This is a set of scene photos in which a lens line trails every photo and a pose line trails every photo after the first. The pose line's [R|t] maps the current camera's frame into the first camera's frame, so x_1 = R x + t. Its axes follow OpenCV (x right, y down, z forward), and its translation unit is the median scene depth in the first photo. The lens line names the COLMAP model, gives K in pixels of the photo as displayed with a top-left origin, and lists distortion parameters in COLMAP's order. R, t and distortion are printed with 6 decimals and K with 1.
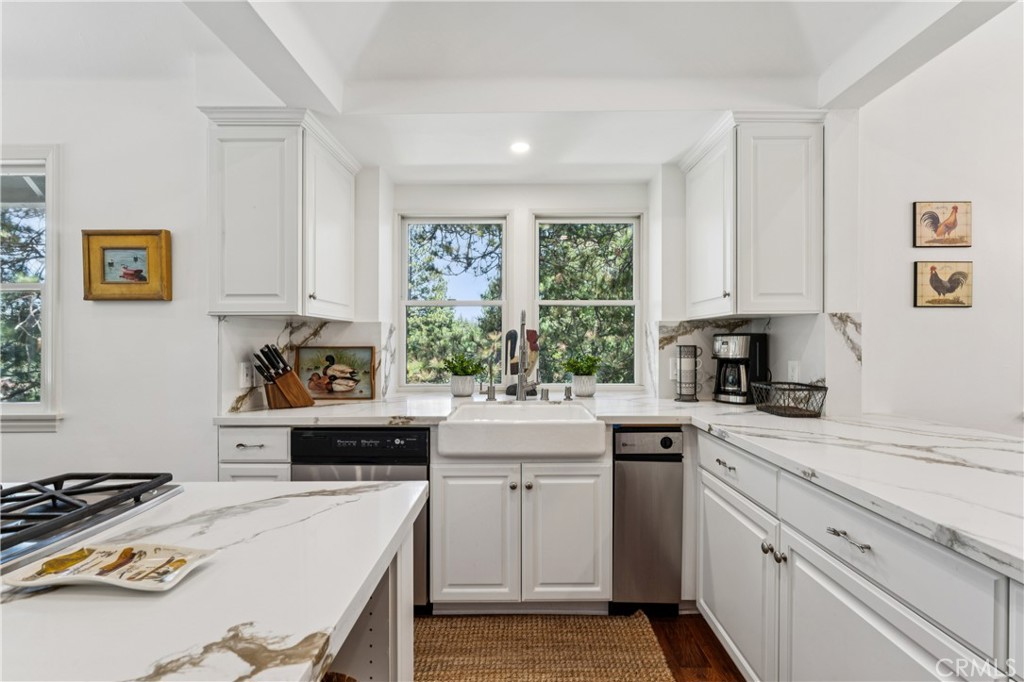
lens RADIAL K [[463.5, 0, 505.3], [0, 463.5, 340.5], [0, 0, 1]] dist [-0.002572, -0.000077]
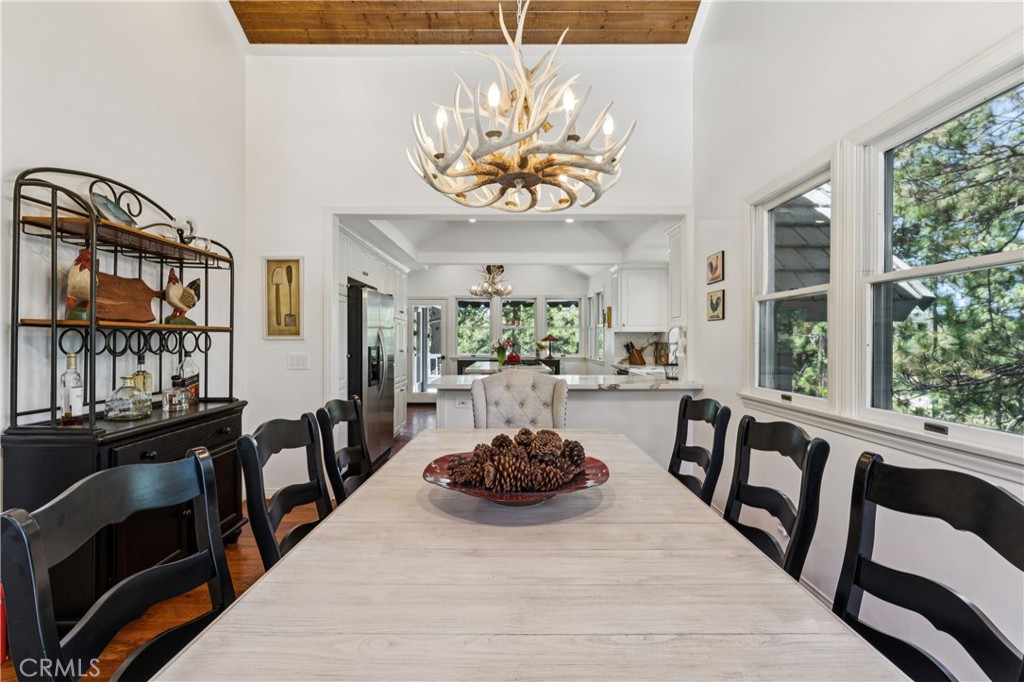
lens RADIAL K [[463.5, 0, 512.5], [0, 463.5, 340.6], [0, 0, 1]] dist [-0.002572, -0.000077]
pose [[0.008840, 0.001182, -0.999960, 2.557852], [0.001000, 0.999999, 0.001190, -0.003175], [0.999960, -0.001011, 0.008839, 0.284933]]
